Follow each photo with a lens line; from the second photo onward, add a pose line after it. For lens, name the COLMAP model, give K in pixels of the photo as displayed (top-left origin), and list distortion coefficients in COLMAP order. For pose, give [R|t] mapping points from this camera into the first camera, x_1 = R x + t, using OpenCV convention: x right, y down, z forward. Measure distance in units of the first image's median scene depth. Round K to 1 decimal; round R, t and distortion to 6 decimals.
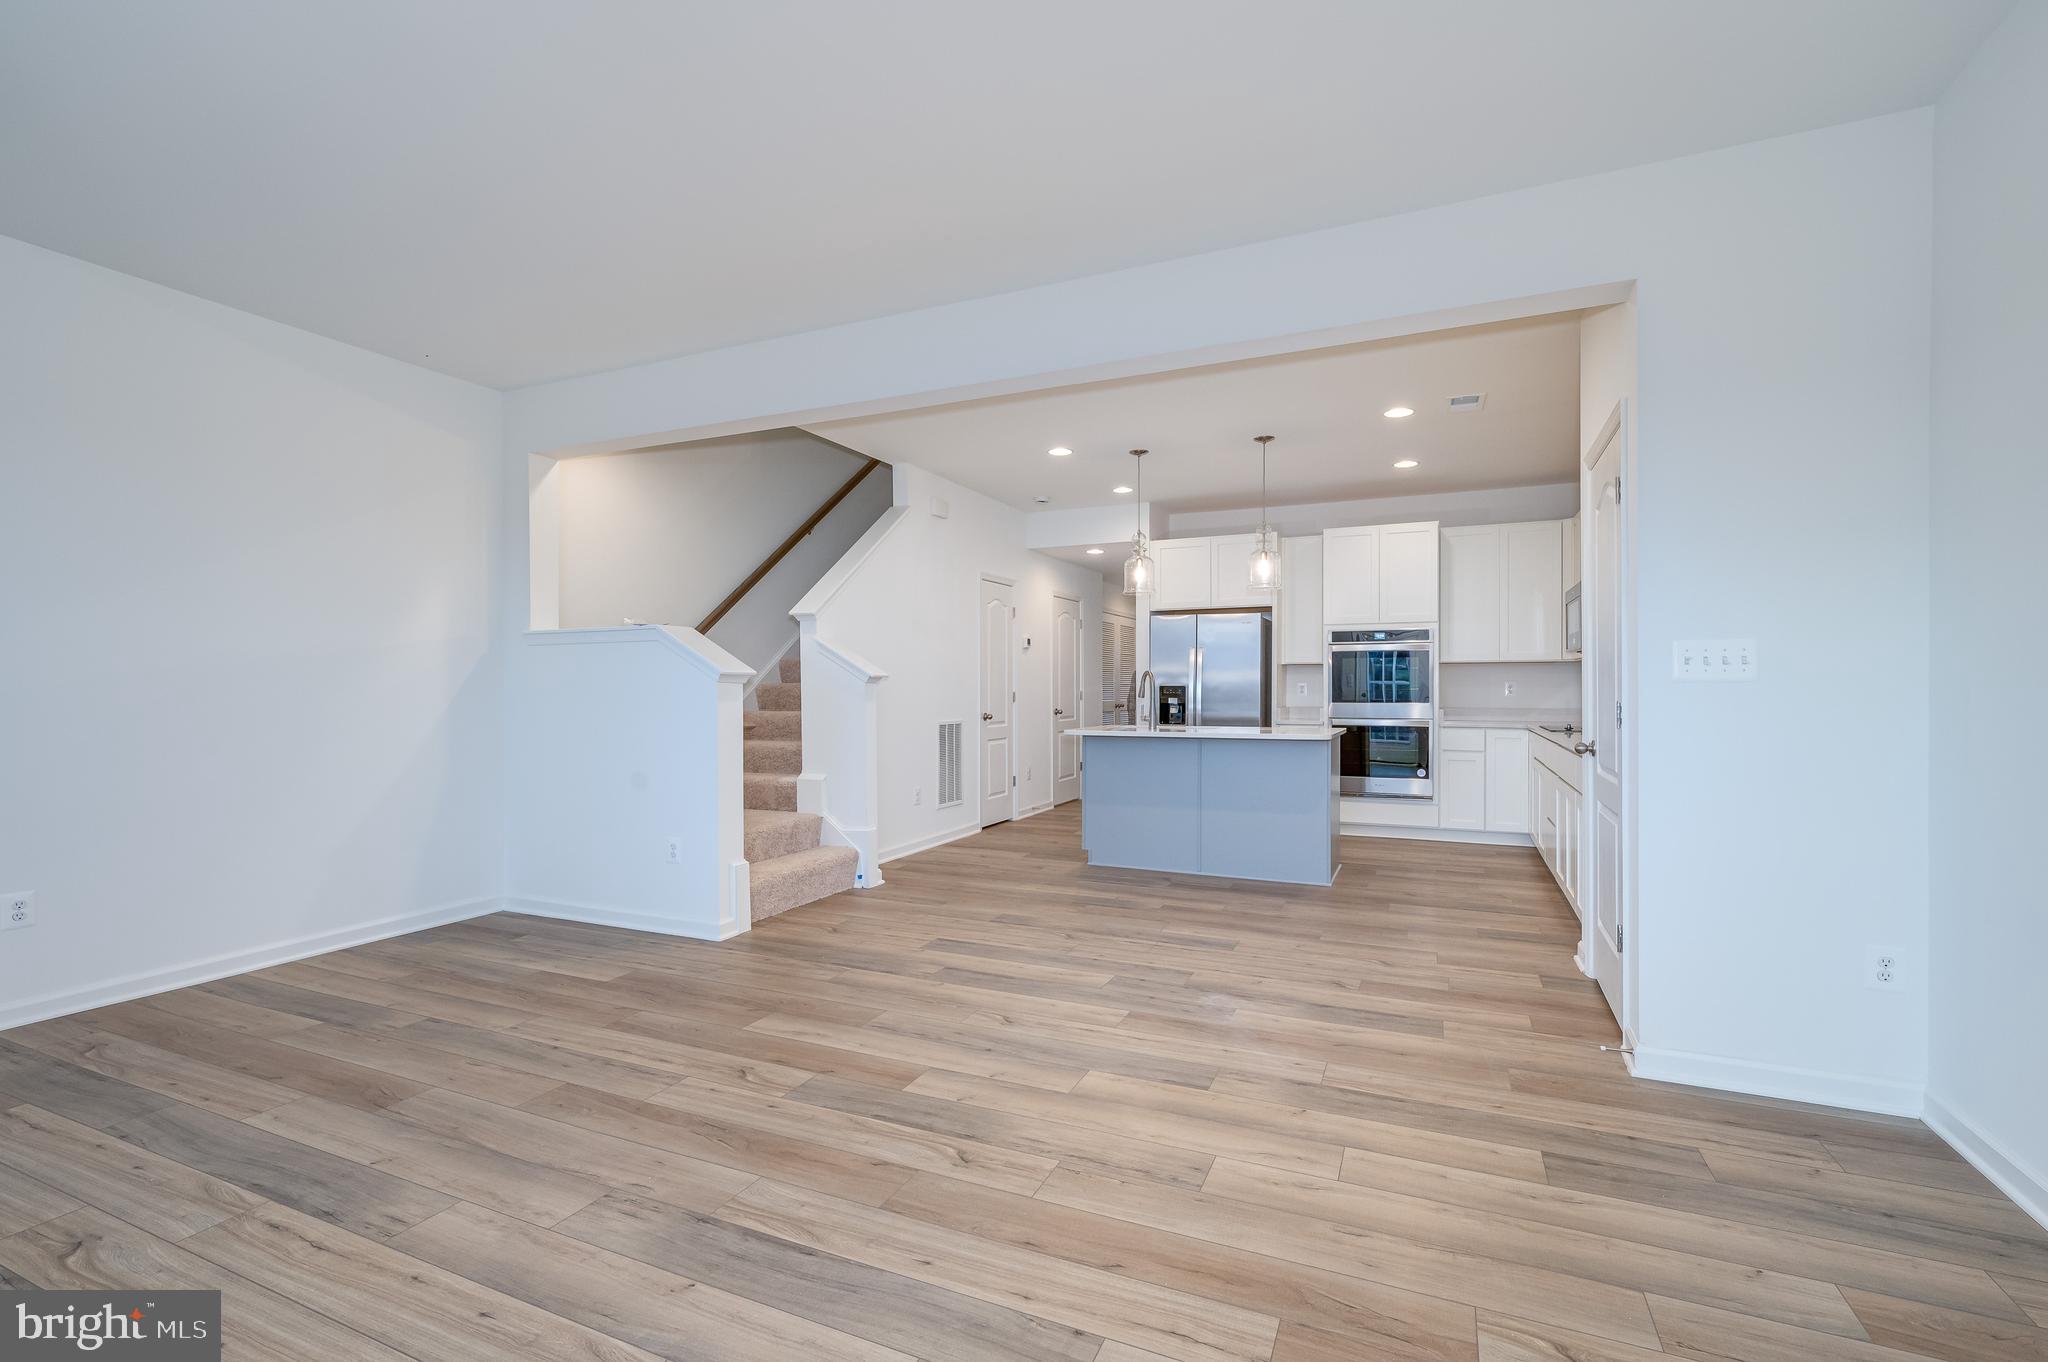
lens RADIAL K [[907.8, 0, 1031.2], [0, 907.8, 672.2], [0, 0, 1]] dist [0.000185, -0.000215]
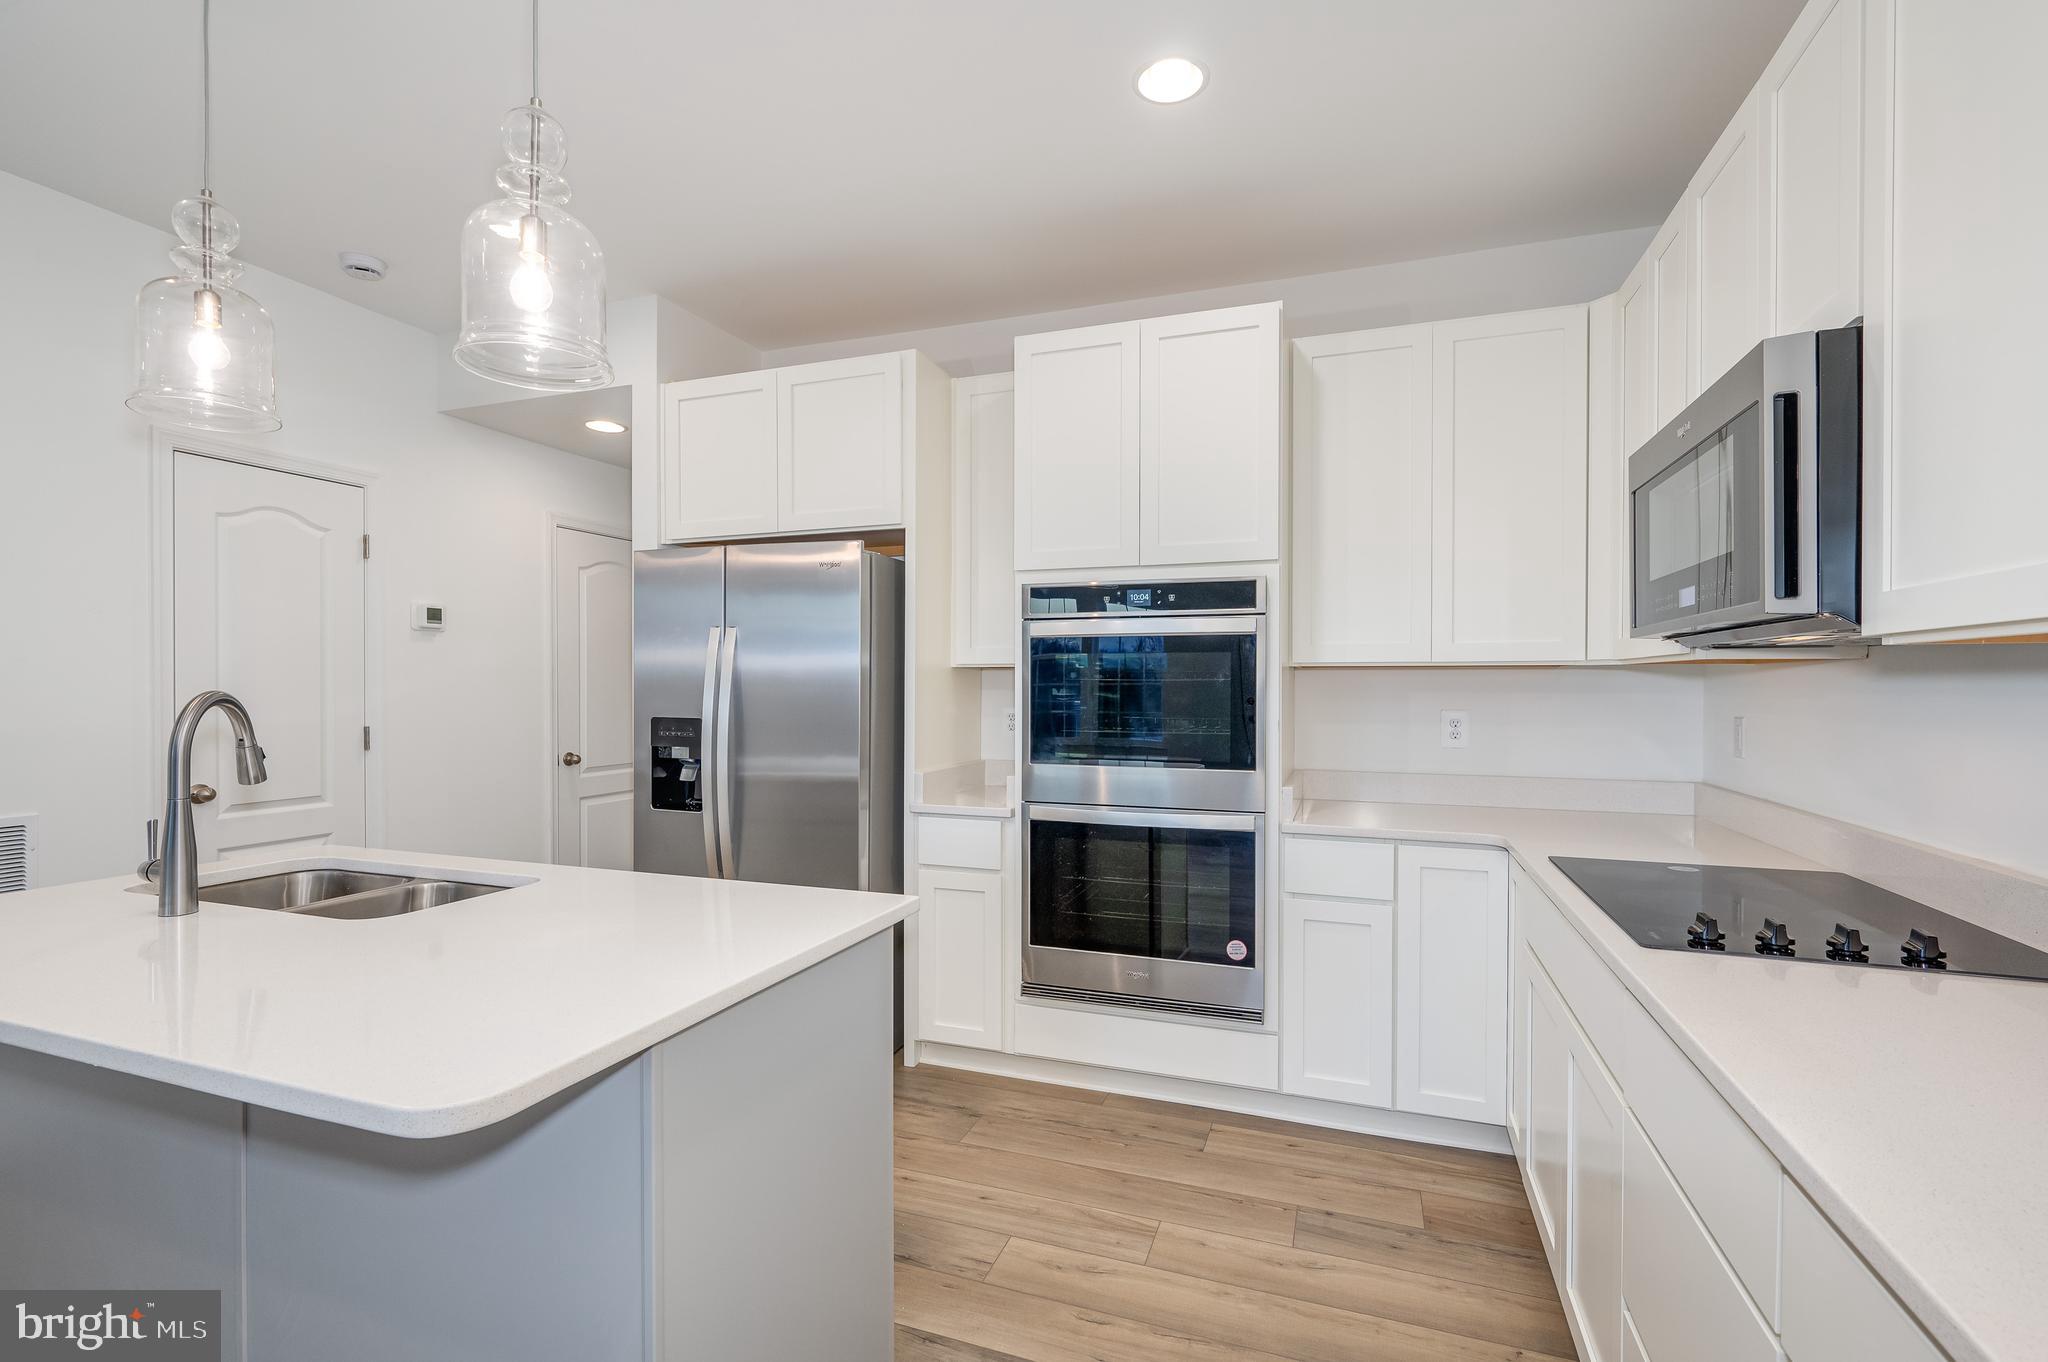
lens RADIAL K [[907.8, 0, 1043.5], [0, 907.8, 668.6], [0, 0, 1]] dist [0.000185, -0.000215]
pose [[0.997098, 0.005115, 0.075954, 0.316269], [-0.005098, 0.999987, -0.000419, -0.008985], [-0.075955, 0.000030, 0.997111, 0.616606]]
